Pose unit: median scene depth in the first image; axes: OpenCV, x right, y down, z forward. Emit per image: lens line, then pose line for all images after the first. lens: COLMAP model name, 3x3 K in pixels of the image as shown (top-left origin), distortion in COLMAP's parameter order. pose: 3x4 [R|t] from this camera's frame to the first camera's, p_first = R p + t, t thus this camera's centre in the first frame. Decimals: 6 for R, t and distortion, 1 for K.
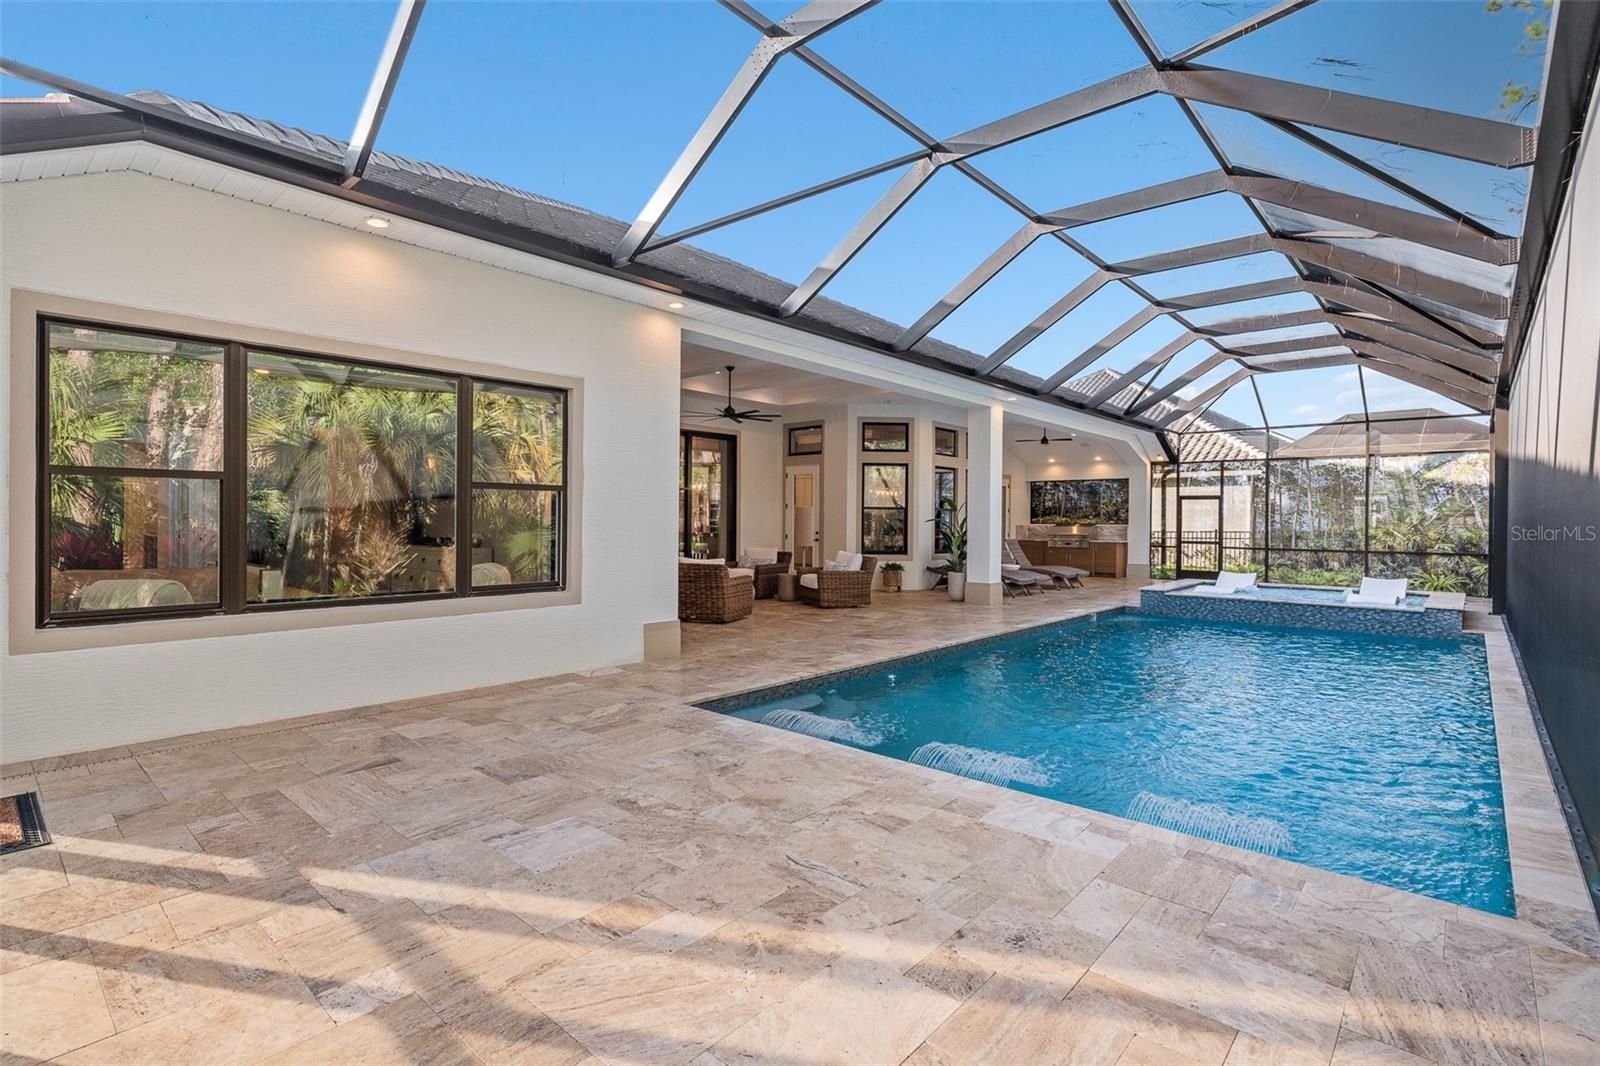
lens RADIAL K [[751.4, 0, 805.0], [0, 751.4, 526.8], [0, 0, 1]] dist [-0.005256, 0.002188]
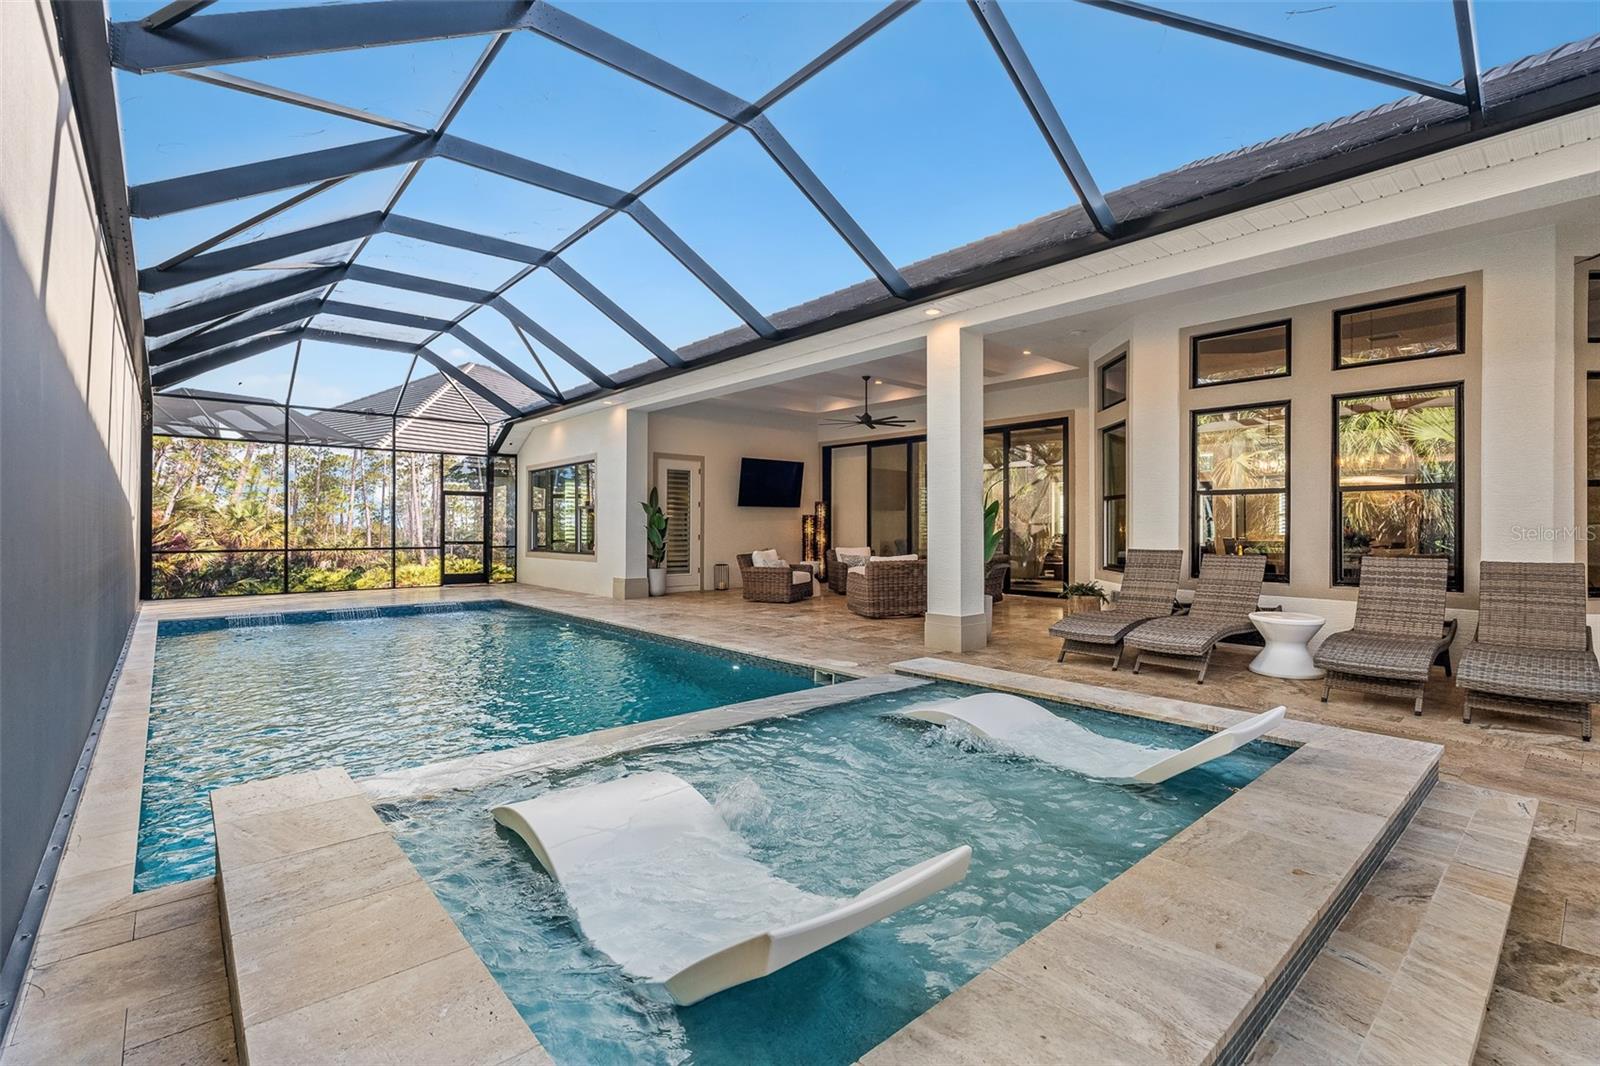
lens RADIAL K [[722.9, 0, 798.3], [0, 722.9, 521.2], [0, 0, 1]] dist [-0.005196, 0.001486]
pose [[-0.122807, -0.015558, -0.992309, 0.713226], [-0.009961, 0.999846, -0.014443, 0.005503], [0.992381, 0.008111, -0.122943, 0.797812]]
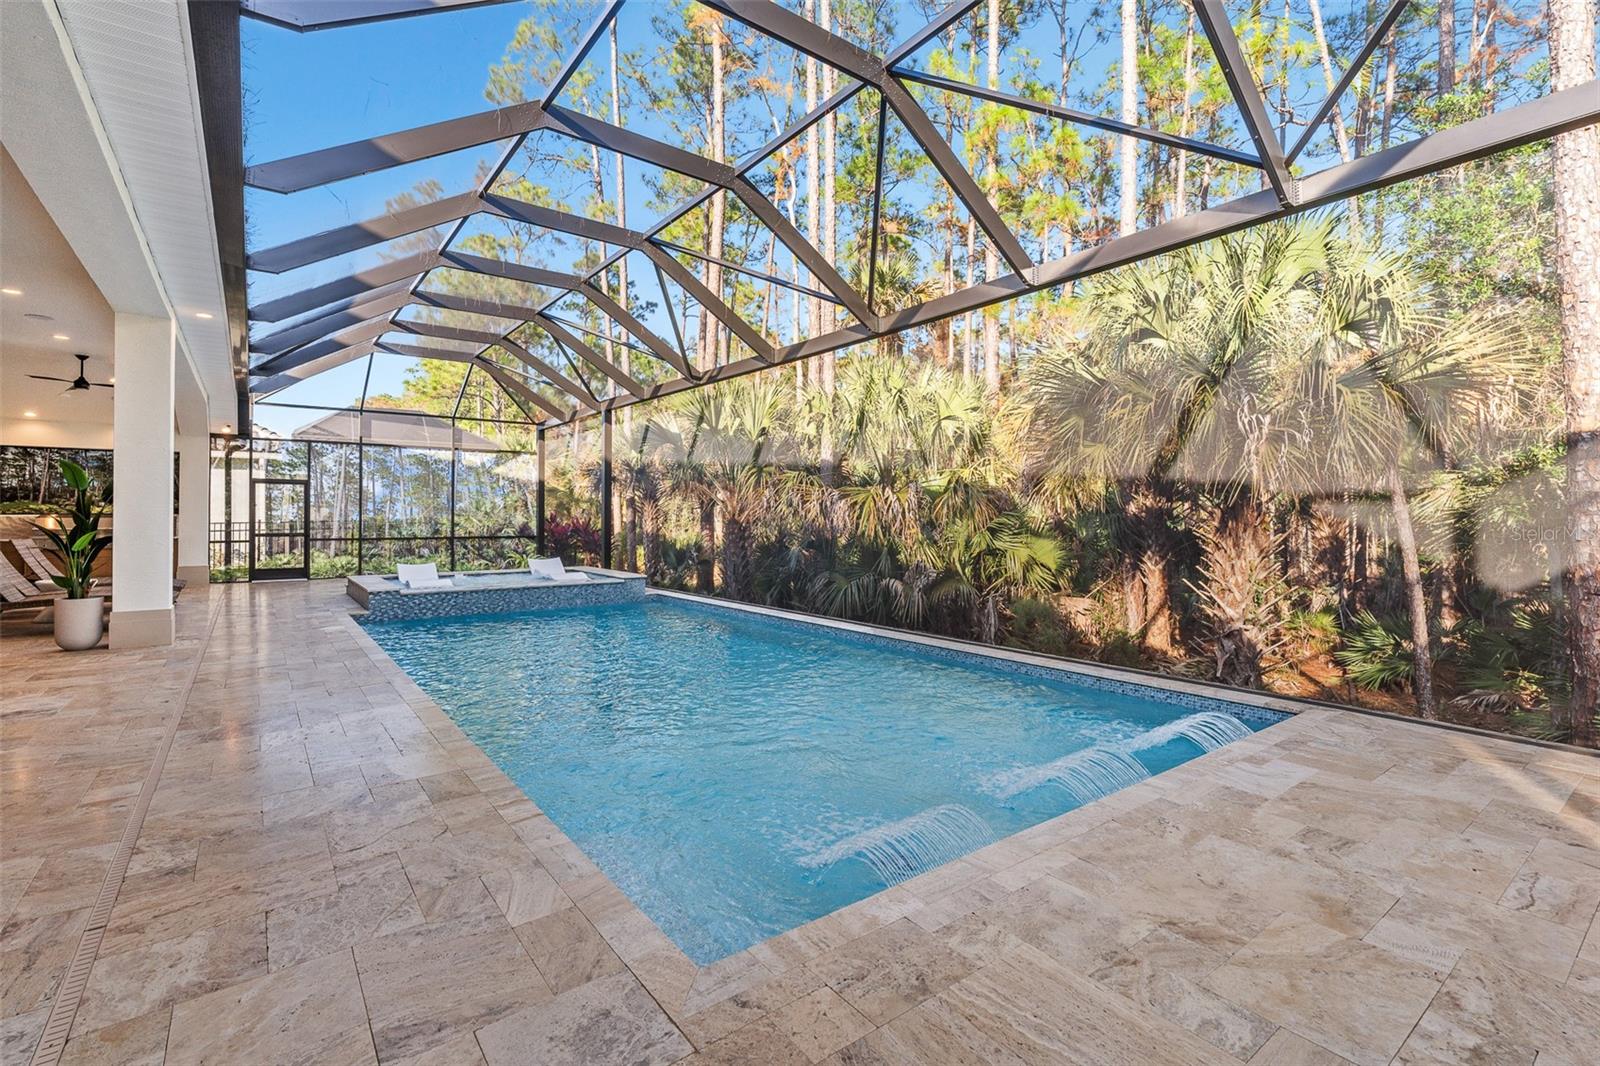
lens RADIAL K [[722.9, 0, 801.0], [0, 722.9, 518.3], [0, 0, 1]] dist [-0.005196, 0.001486]
pose [[0.205819, -0.010174, 0.978537, -0.183958], [0.009952, 0.999916, 0.008303, 0.001625], [-0.978539, 0.008029, 0.205903, 0.314804]]
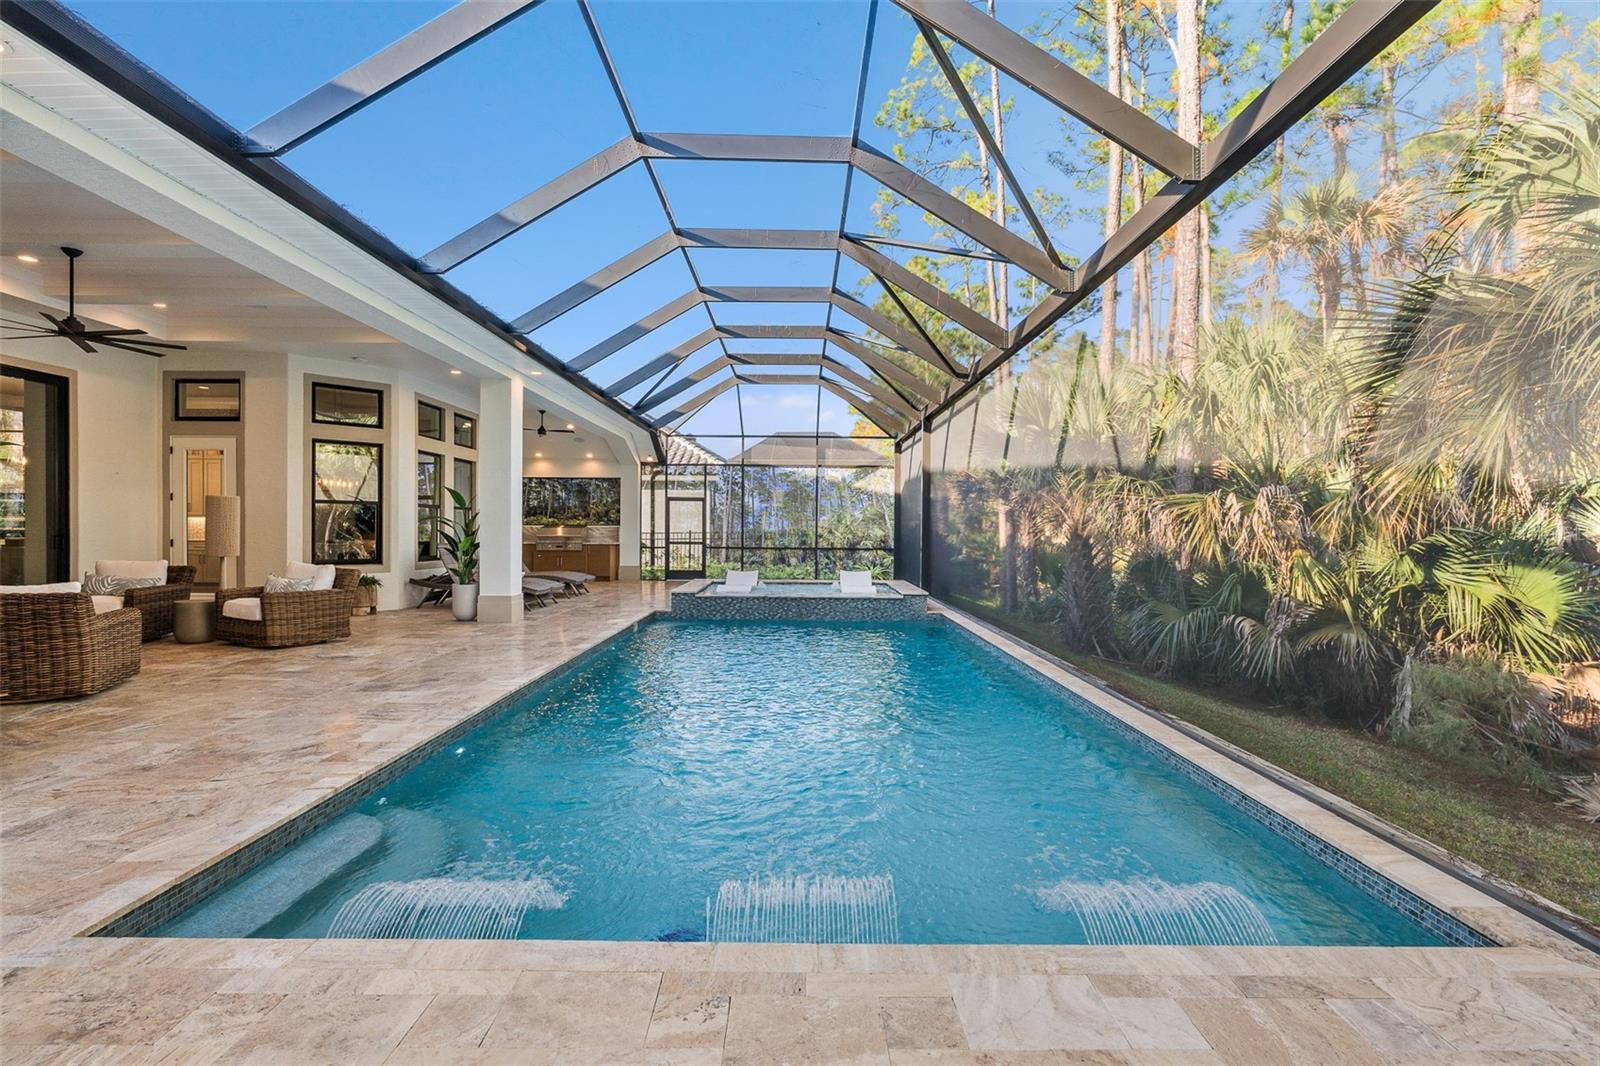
lens RADIAL K [[751.4, 0, 797.9], [0, 751.4, 536.9], [0, 0, 1]] dist [-0.005256, 0.002188]
pose [[0.751224, -0.009712, 0.659976, -0.048096], [0.004119, 0.999941, 0.010025, 0.003623], [-0.660035, -0.004812, 0.751220, 0.151611]]
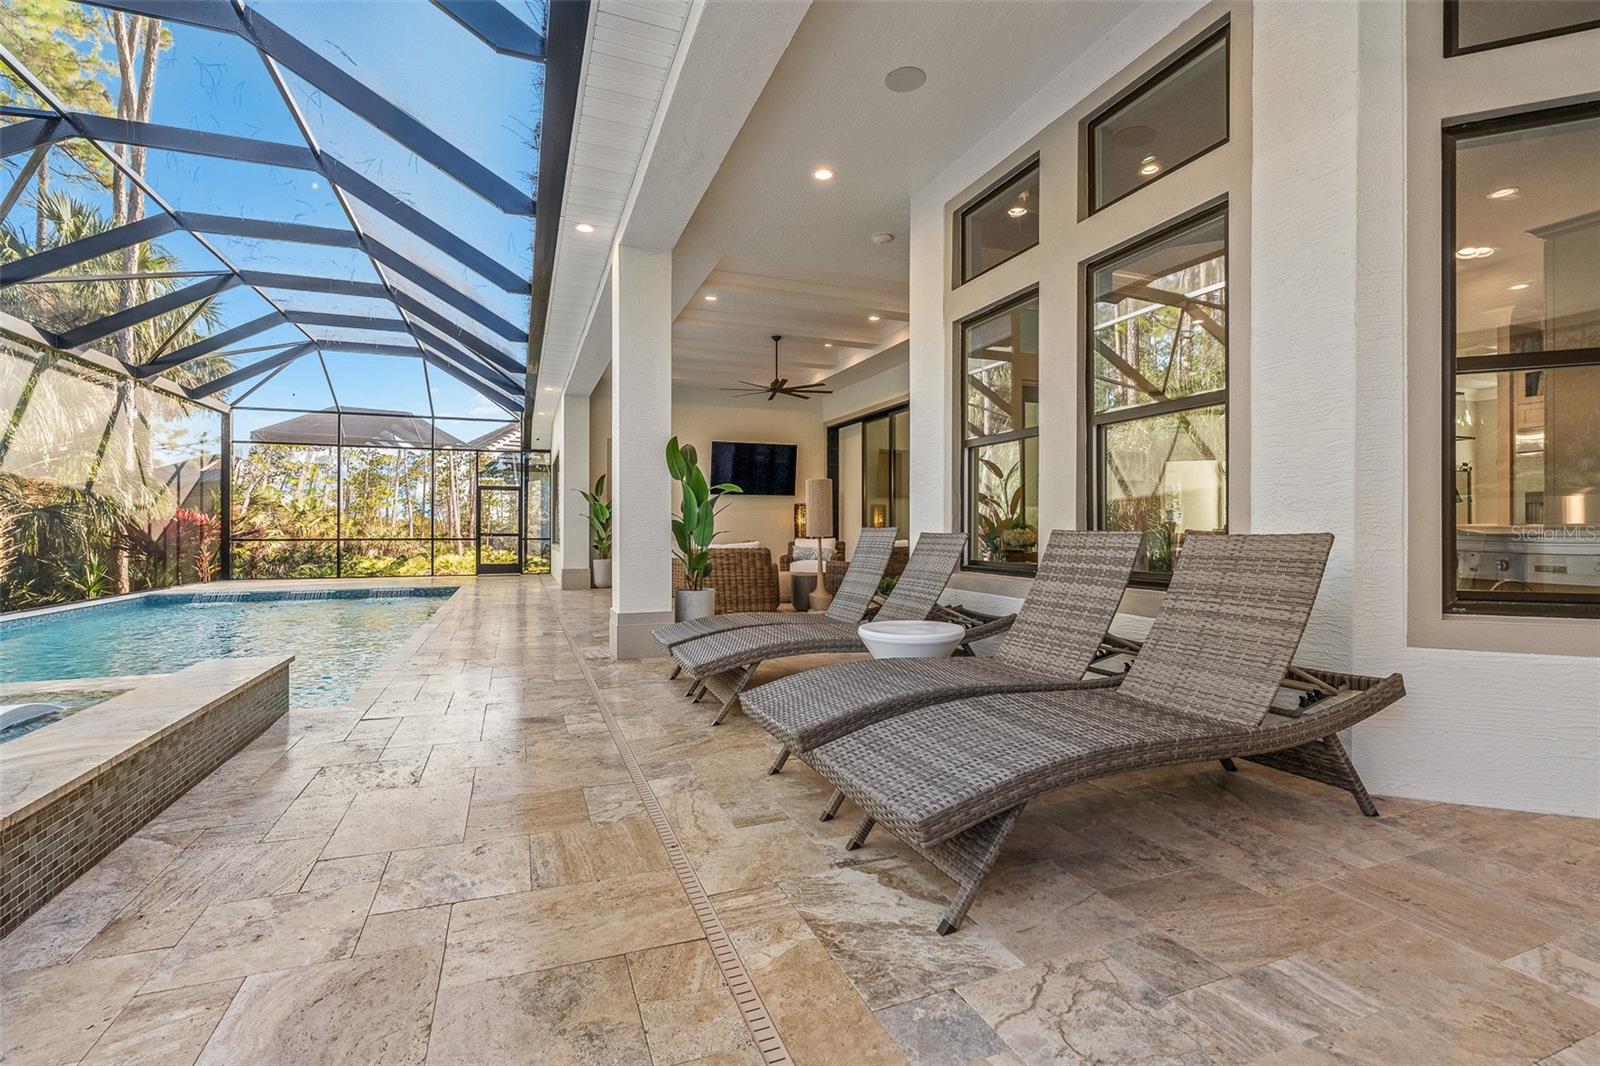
lens RADIAL K [[722.9, 0, 805.4], [0, 722.9, 528.8], [0, 0, 1]] dist [-0.005196, 0.001486]
pose [[-0.453352, -0.009242, -0.891284, 0.511704], [-0.010117, 0.999935, -0.005223, 0.018167], [0.891274, 0.006649, -0.453416, 1.105492]]
